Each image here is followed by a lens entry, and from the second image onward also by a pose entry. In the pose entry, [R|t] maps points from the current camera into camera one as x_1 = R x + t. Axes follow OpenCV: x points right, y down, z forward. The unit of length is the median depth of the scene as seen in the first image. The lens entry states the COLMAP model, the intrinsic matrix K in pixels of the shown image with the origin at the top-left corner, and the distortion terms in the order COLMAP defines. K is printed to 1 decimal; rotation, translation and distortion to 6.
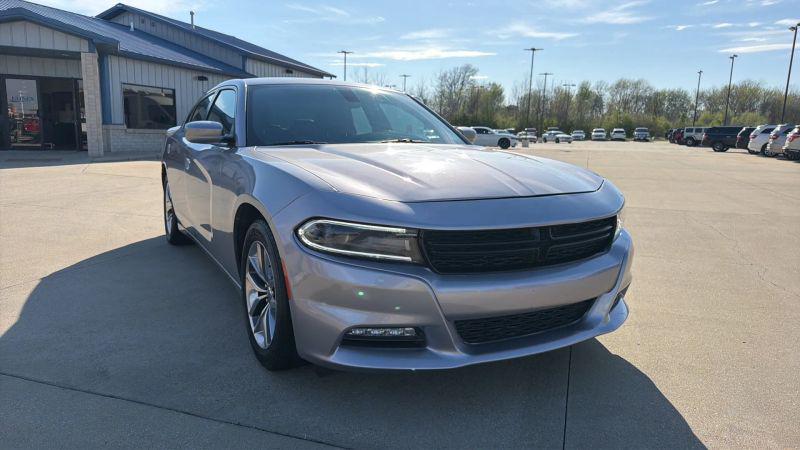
lens RADIAL K [[543.2, 0, 388.3], [0, 543.2, 231.1], [0, 0, 1]] dist [0.035890, -0.045333]
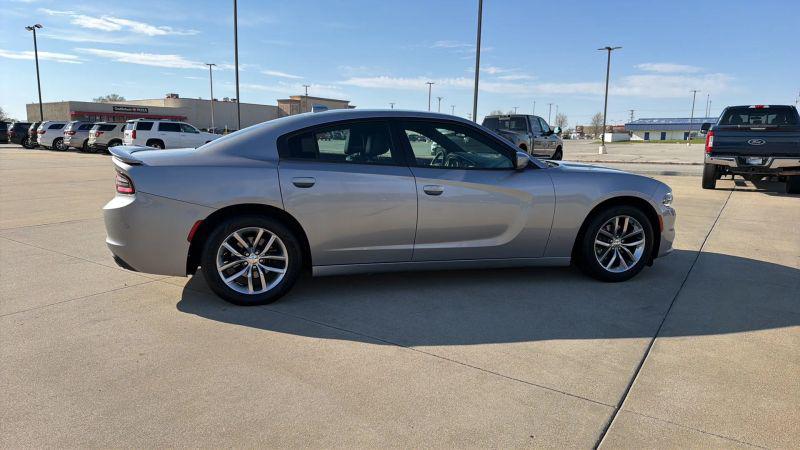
lens RADIAL K [[542.2, 0, 390.0], [0, 542.2, 232.1], [0, 0, 1]] dist [0.044090, -0.055374]
pose [[0.252897, -0.184383, 0.949761, -0.228933], [0.166588, 0.975309, 0.144984, -0.034070], [-0.953043, 0.121553, 0.277369, 0.127296]]
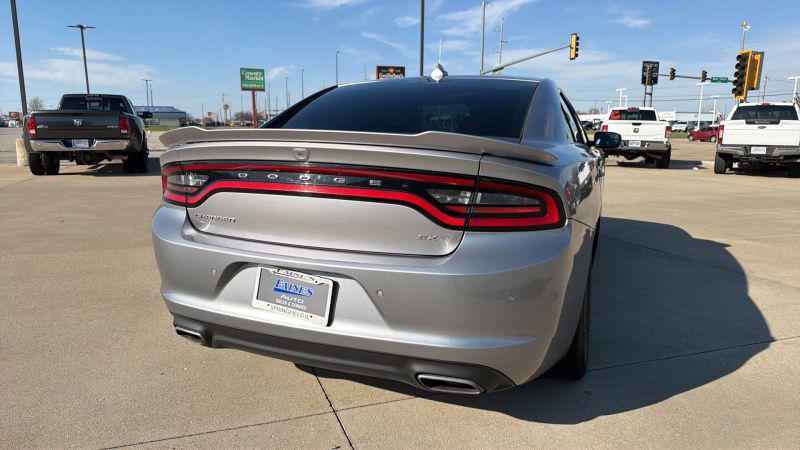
lens RADIAL K [[542.2, 0, 385.1], [0, 542.2, 232.6], [0, 0, 1]] dist [0.044090, -0.055374]
pose [[-0.632772, -0.167687, 0.755963, -0.139024], [0.118299, 0.943875, 0.308391, -0.059066], [-0.765248, 0.284571, -0.577420, 0.299956]]
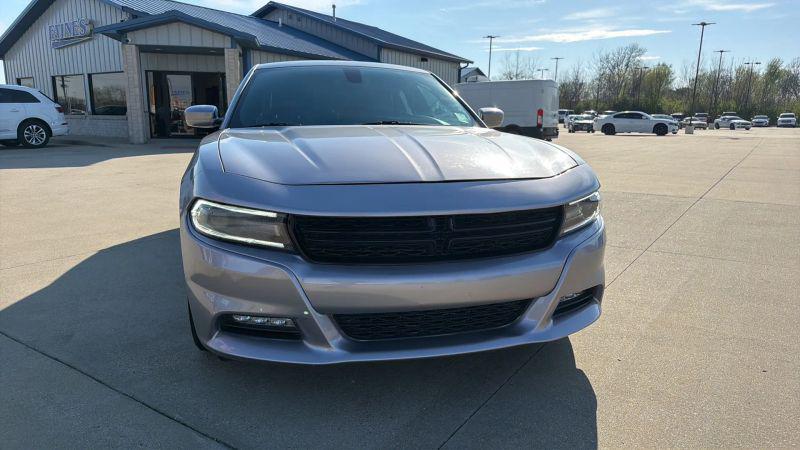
lens RADIAL K [[543.2, 0, 399.6], [0, 543.2, 236.9], [0, 0, 1]] dist [0.035890, -0.045333]
pose [[0.967977, 0.042129, -0.247478, 0.038734], [-0.034501, 0.998789, 0.035082, -0.000282], [0.248656, -0.025421, 0.968258, 0.011163]]
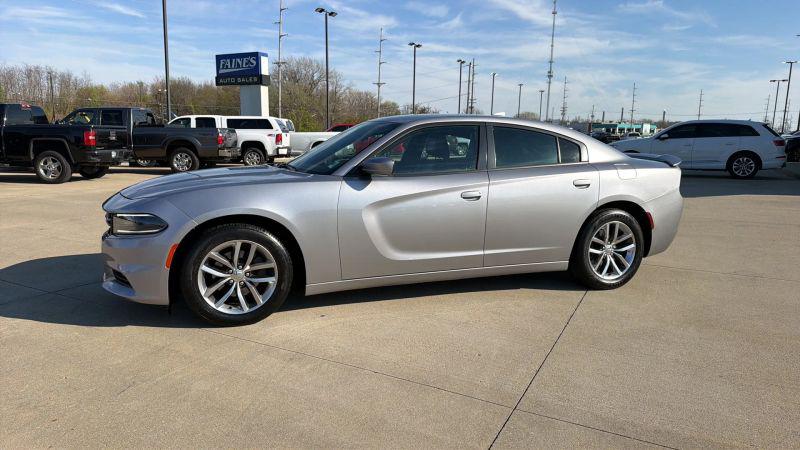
lens RADIAL K [[542.2, 0, 398.5], [0, 542.2, 236.2], [0, 0, 1]] dist [0.044090, -0.055374]
pose [[-0.130595, 0.160014, -0.978438, 0.177813], [-0.194887, 0.963492, 0.183582, -0.039744], [0.972092, 0.214660, -0.094643, 0.192510]]
